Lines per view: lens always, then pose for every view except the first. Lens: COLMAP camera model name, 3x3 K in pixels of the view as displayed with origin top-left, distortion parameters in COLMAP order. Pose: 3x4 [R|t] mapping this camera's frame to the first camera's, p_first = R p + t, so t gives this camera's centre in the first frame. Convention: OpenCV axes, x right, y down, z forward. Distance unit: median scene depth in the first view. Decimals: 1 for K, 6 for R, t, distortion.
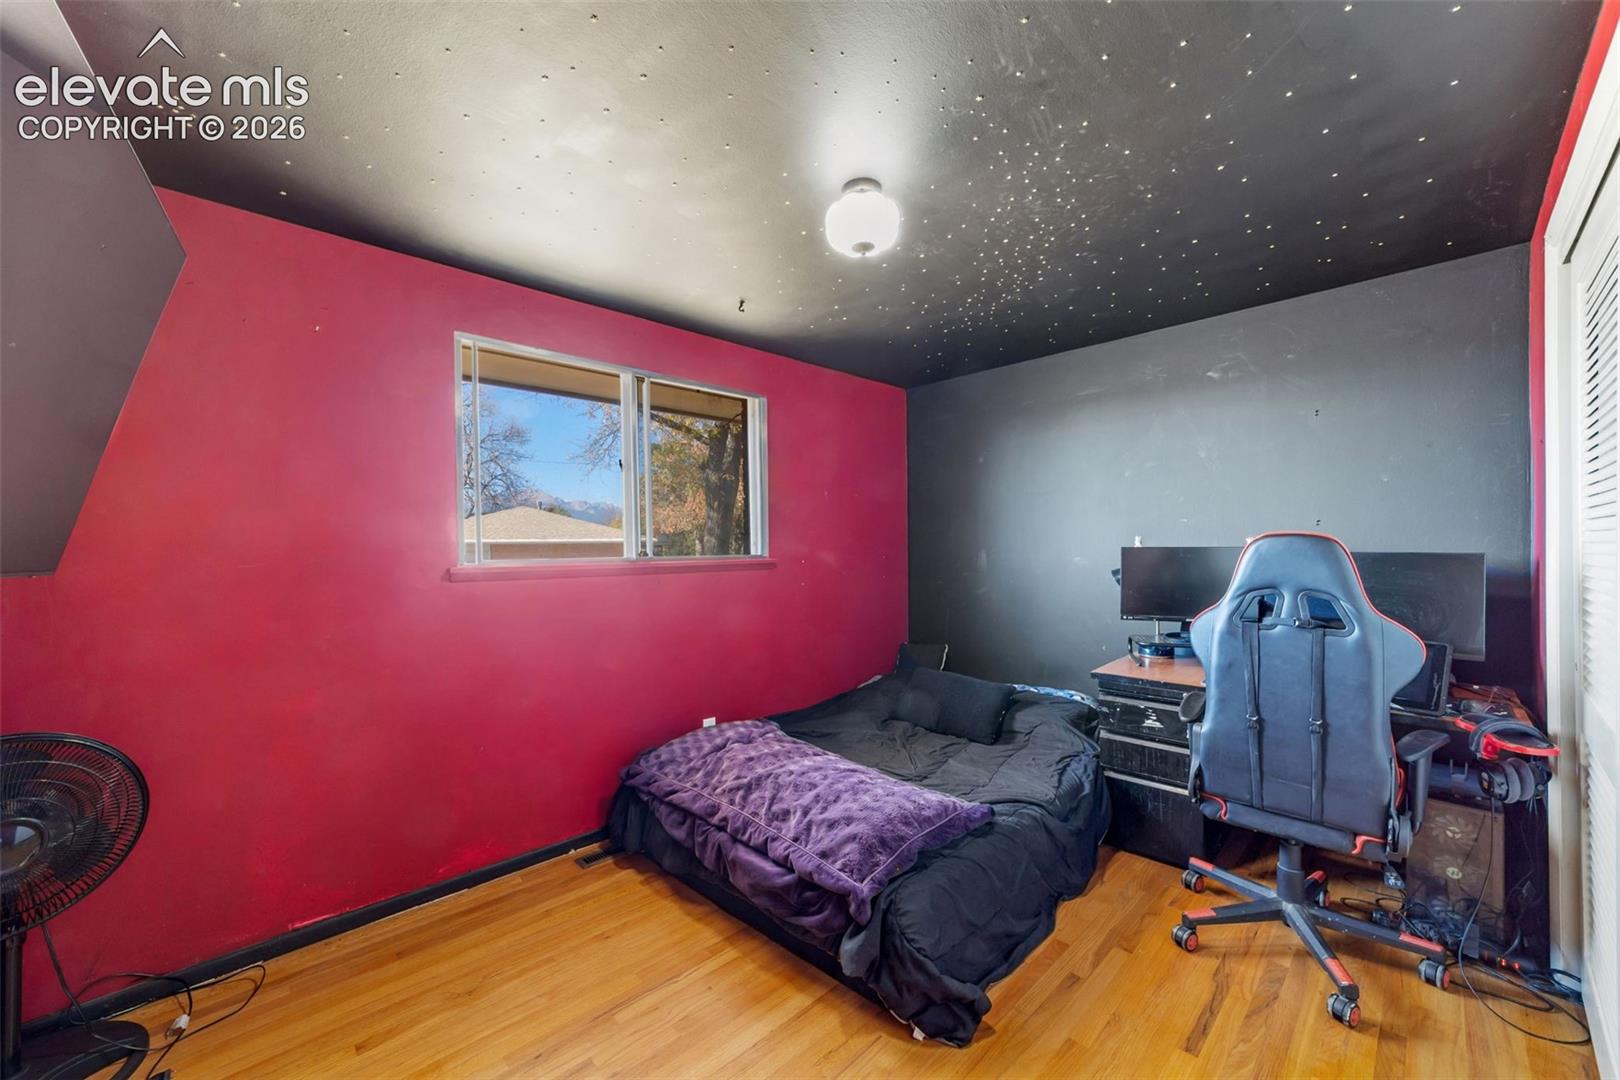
lens RADIAL K [[622.0, 0, 812.8], [0, 622.0, 547.5], [0, 0, 1]] dist [0.001184, 0.000098]
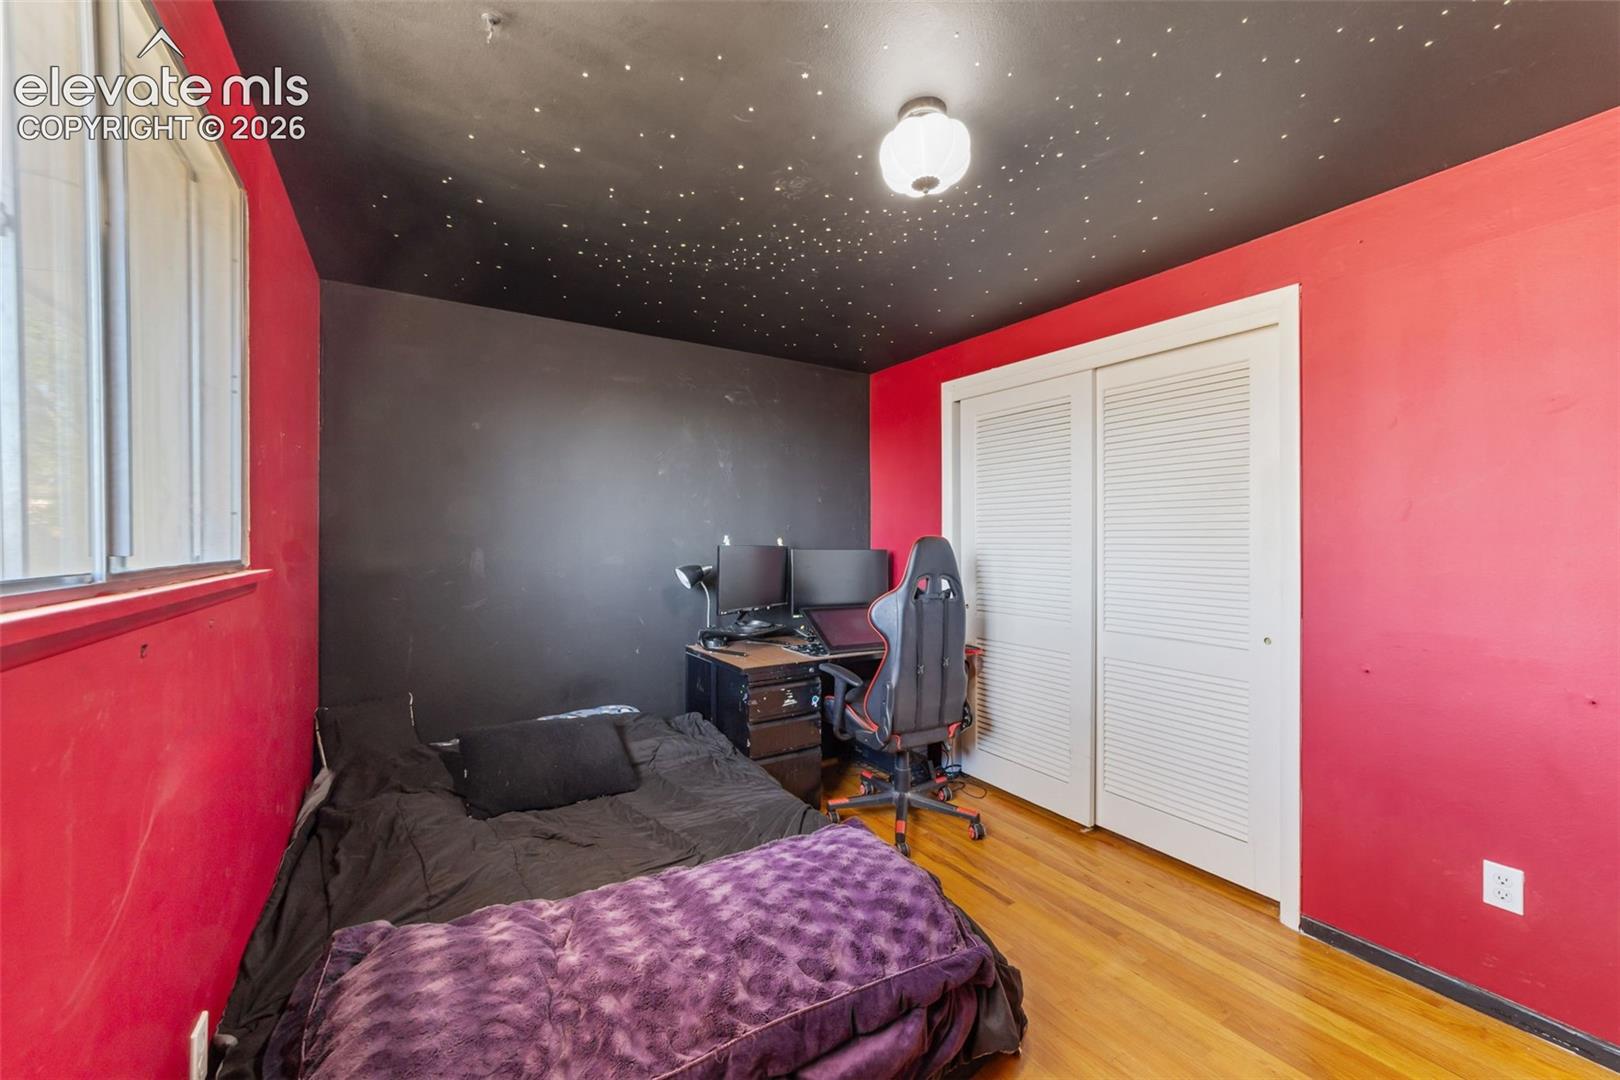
lens RADIAL K [[622.0, 0, 809.0], [0, 622.0, 540.6], [0, 0, 1]] dist [0.001184, 0.000098]
pose [[0.217812, 0.005198, 0.975977, -0.494939], [-0.002971, 0.999985, -0.004663, -0.005796], [-0.975986, -0.001884, 0.217824, 0.639453]]
